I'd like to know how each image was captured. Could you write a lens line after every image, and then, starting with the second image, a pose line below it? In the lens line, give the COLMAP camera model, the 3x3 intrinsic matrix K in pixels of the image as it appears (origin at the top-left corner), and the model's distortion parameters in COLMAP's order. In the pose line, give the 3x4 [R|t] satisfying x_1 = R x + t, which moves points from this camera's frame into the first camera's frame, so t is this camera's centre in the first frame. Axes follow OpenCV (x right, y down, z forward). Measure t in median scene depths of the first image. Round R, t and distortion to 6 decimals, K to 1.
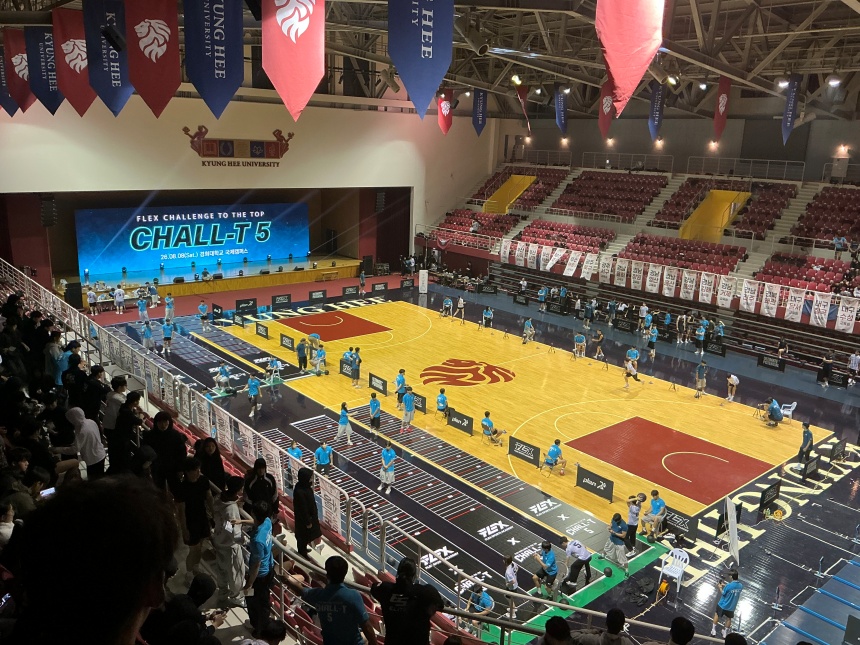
lens RADIAL K [[704.9, 0, 430.0], [0, 704.9, 322.5], [0, 0, 1]] dist [0.105825, -0.215254]
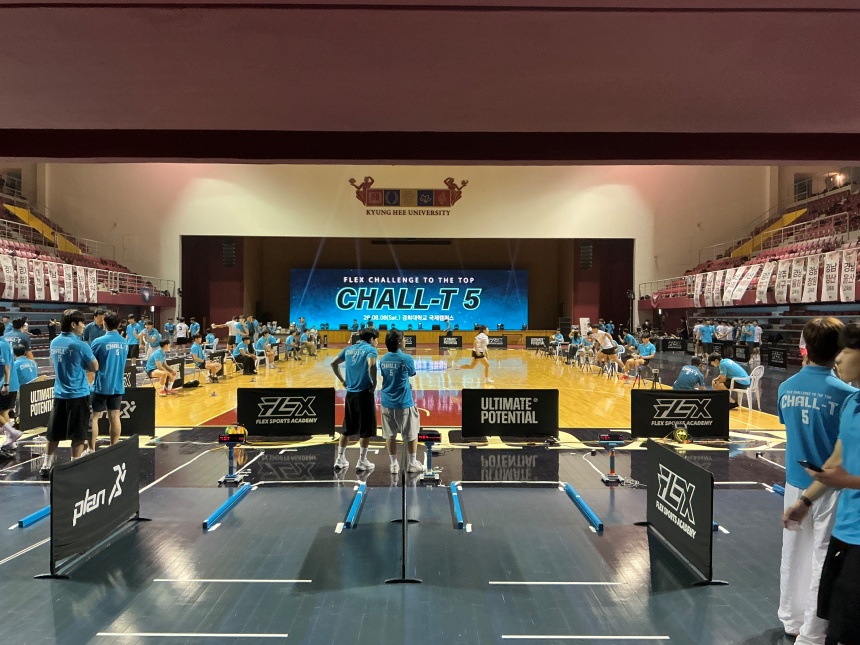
lens RADIAL K [[704.9, 0, 430.0], [0, 704.9, 322.5], [0, 0, 1]] dist [0.105825, -0.215254]
pose [[0.756740, -0.028470, -0.653096, 0.353596], [-0.142244, 0.967942, -0.207012, 0.110582], [0.638053, 0.249553, 0.728431, 0.307005]]
